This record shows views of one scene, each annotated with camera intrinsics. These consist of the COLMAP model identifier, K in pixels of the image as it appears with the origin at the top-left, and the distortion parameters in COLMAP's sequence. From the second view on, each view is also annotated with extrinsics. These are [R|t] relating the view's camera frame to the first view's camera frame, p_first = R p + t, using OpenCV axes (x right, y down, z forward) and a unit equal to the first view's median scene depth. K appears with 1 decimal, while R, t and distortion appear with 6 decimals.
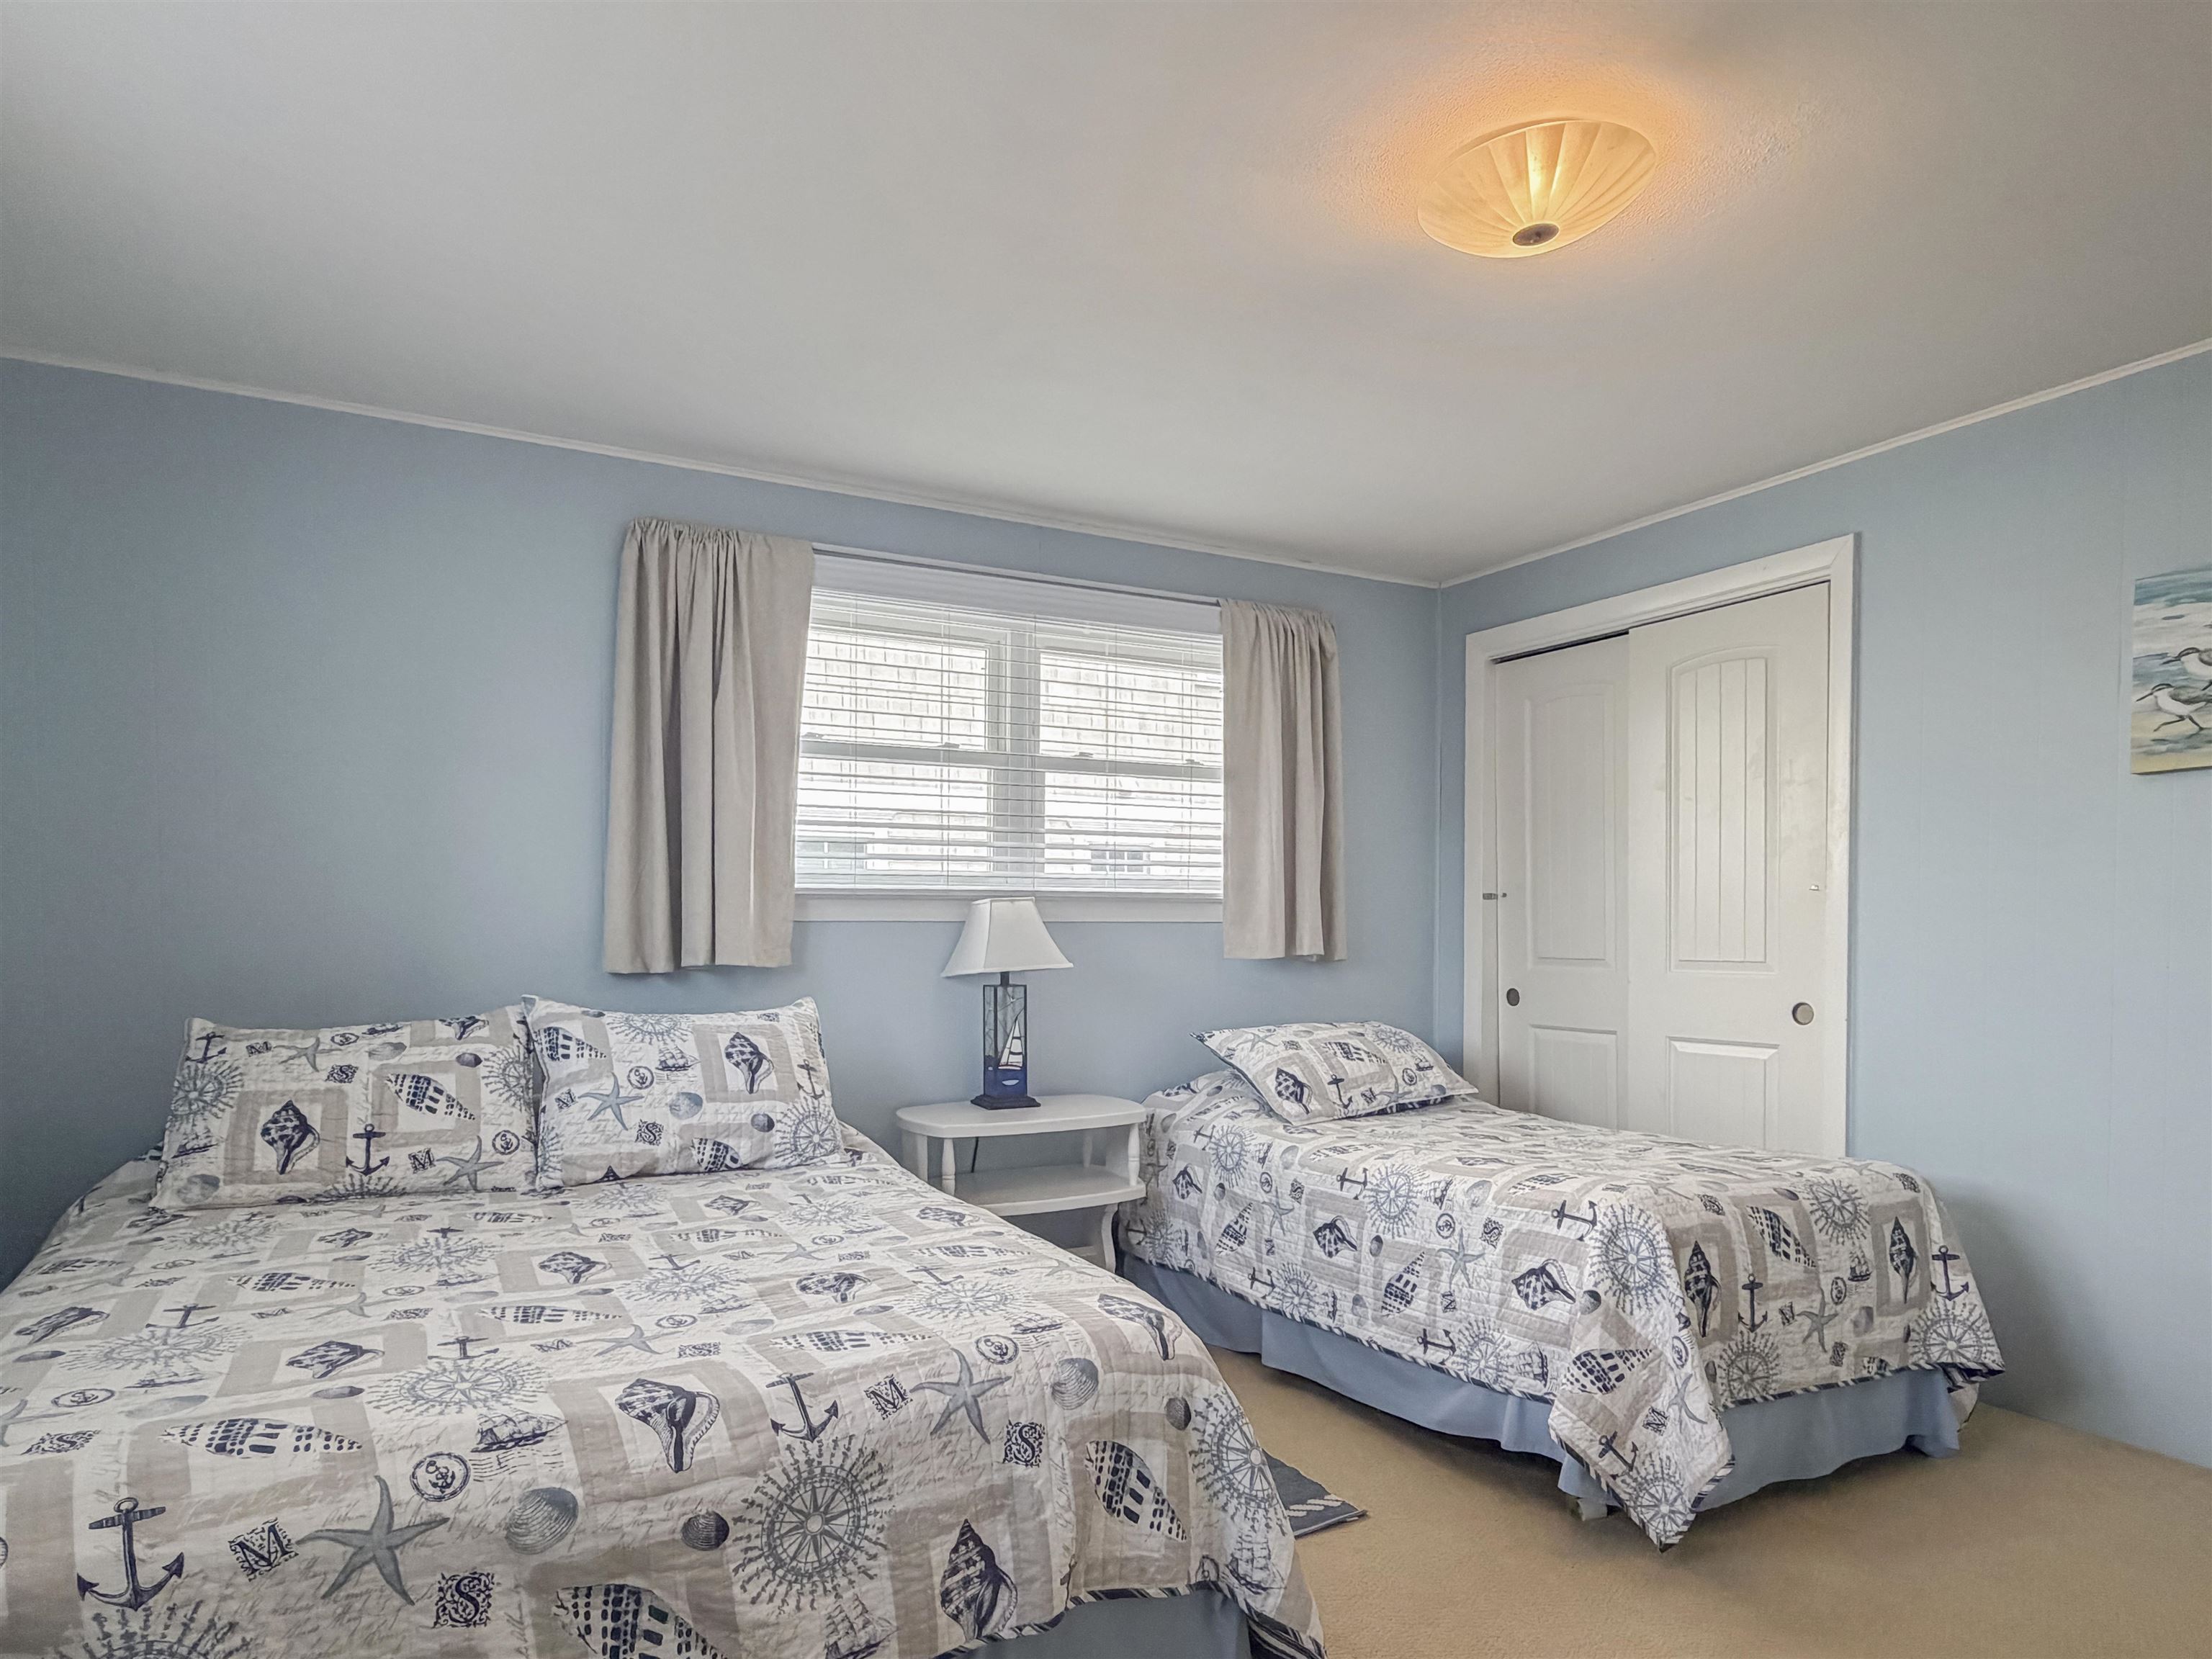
lens RADIAL K [[1301.5, 0, 1119.5], [0, 1301.5, 905.8], [0, 0, 1]] dist [-0.002539, 0.003045]
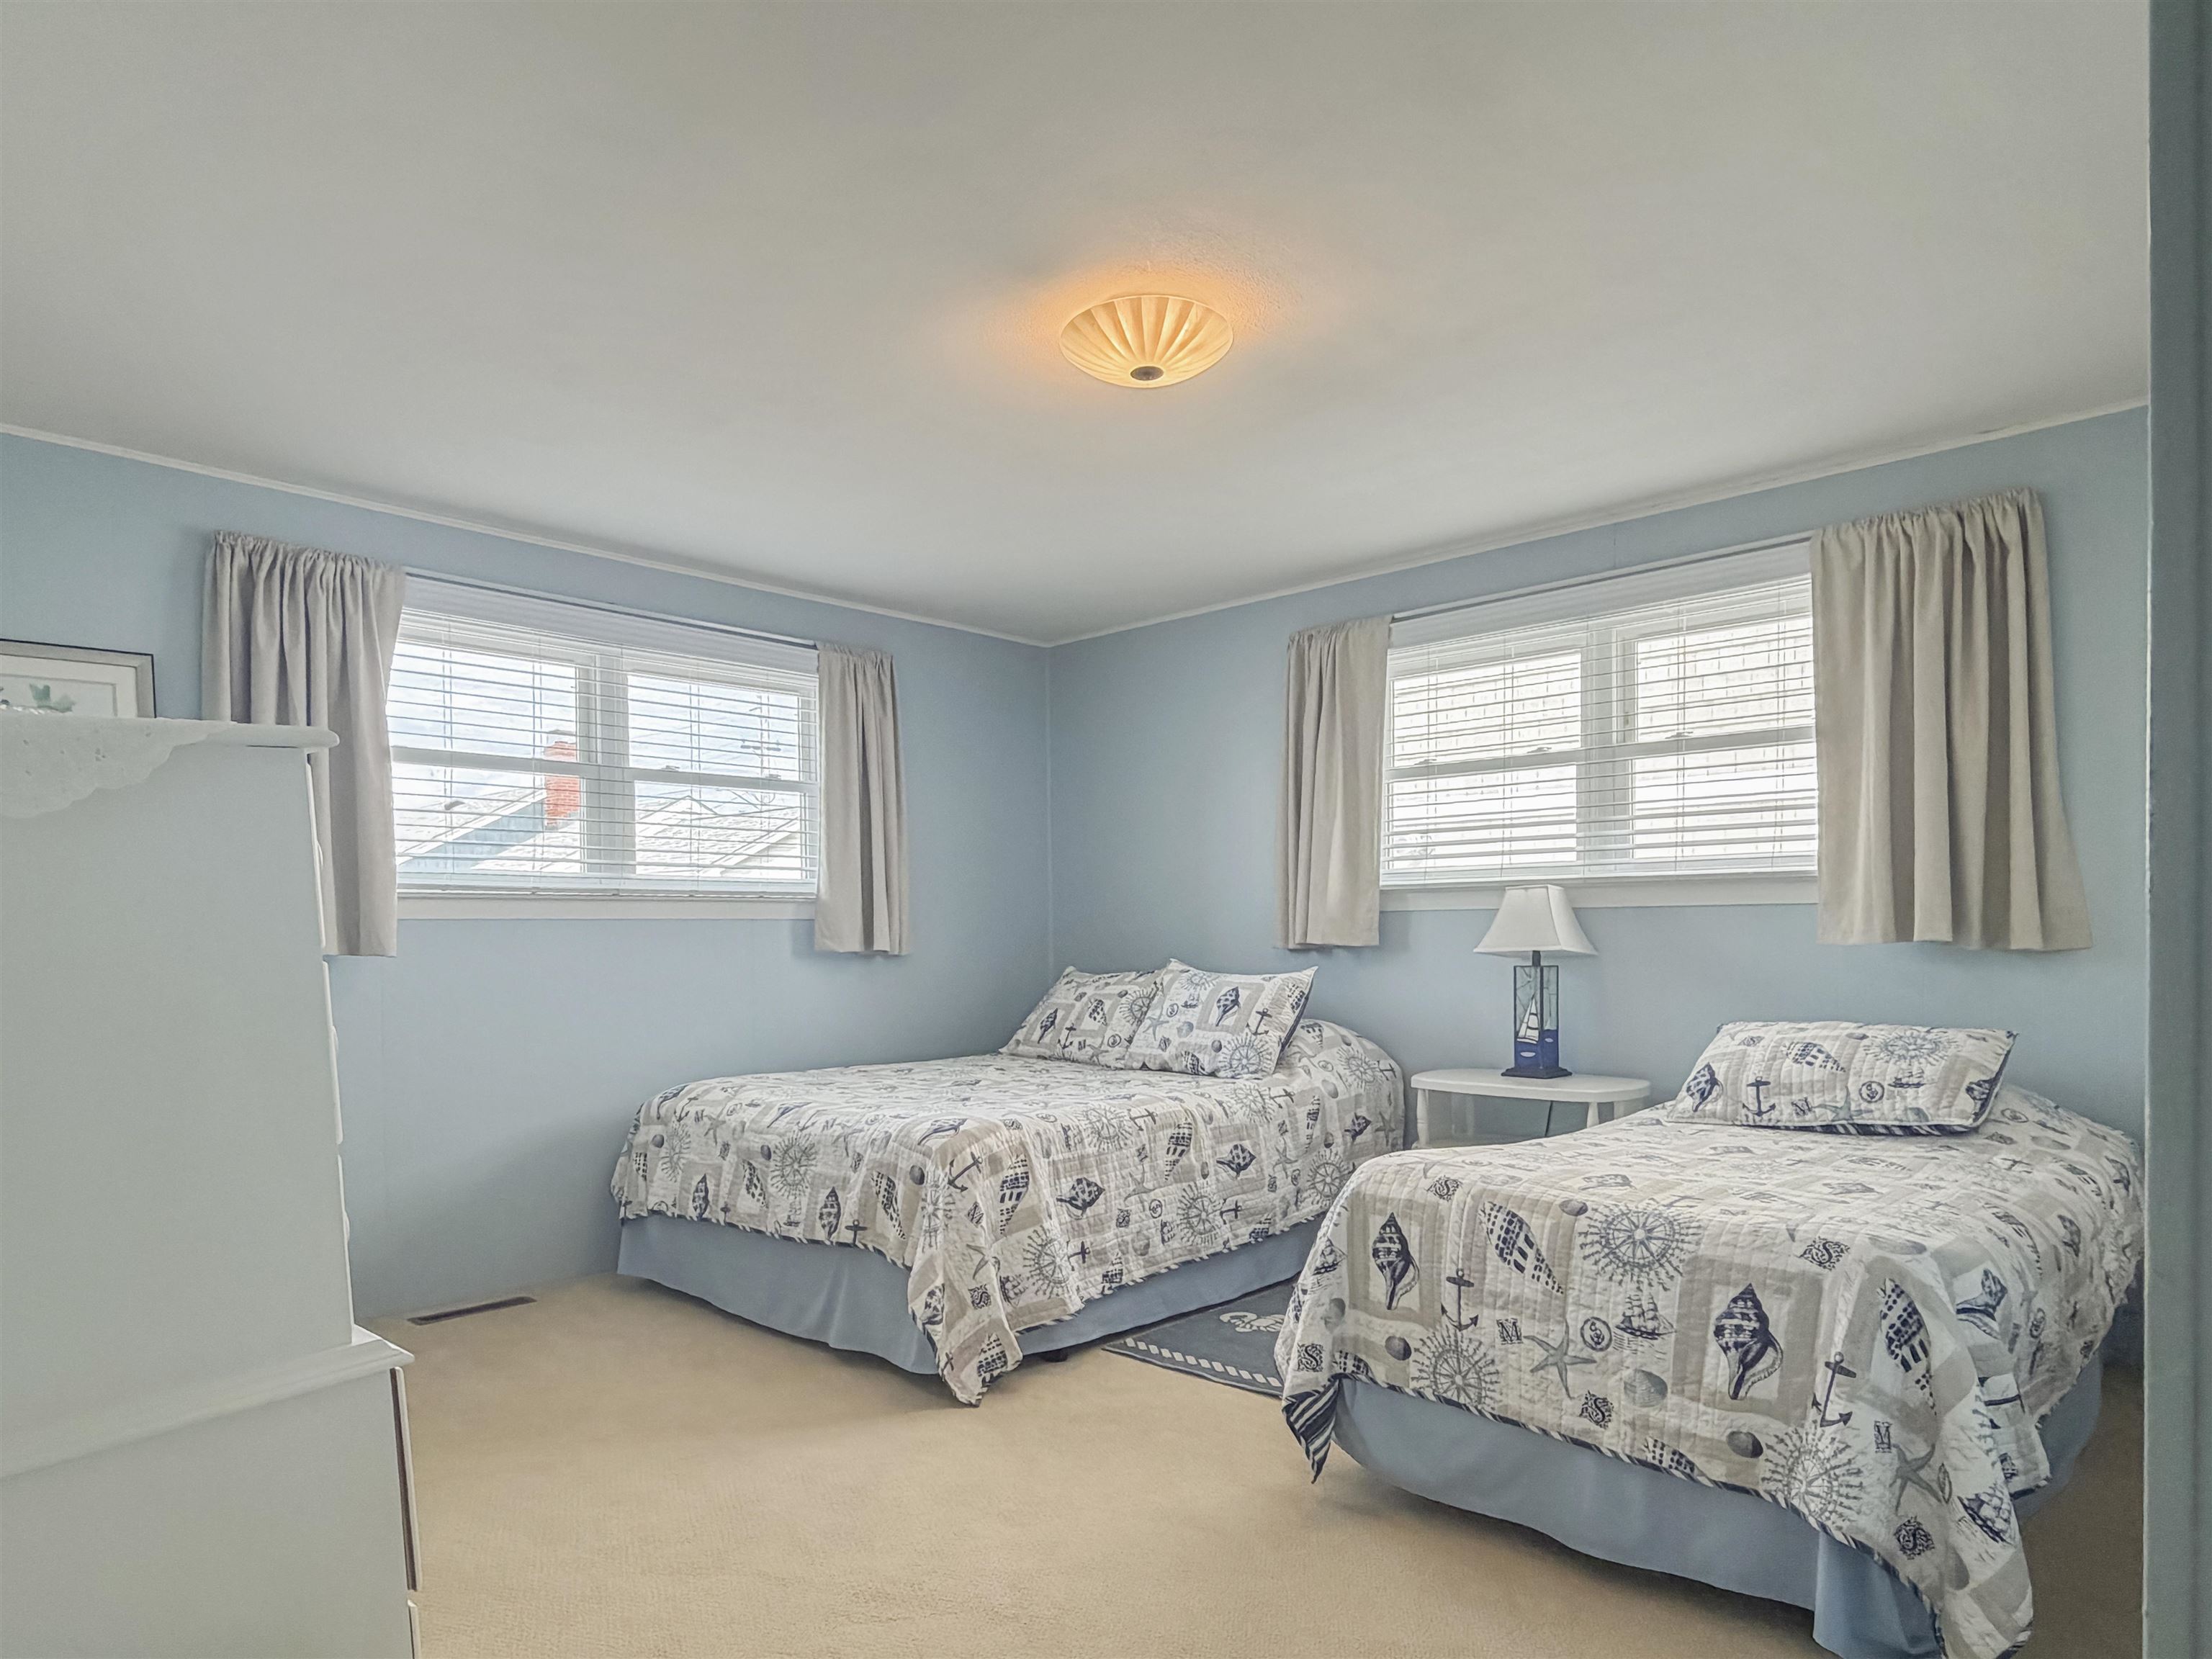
lens RADIAL K [[1369.2, 0, 1103.5], [0, 1369.2, 879.7], [0, 0, 1]] dist [-0.002876, 0.001065]
pose [[0.299718, -0.040117, -0.953184, 1.176787], [0.020866, 0.999152, -0.035490, 0.028675], [0.953800, -0.009252, 0.300301, 0.400861]]
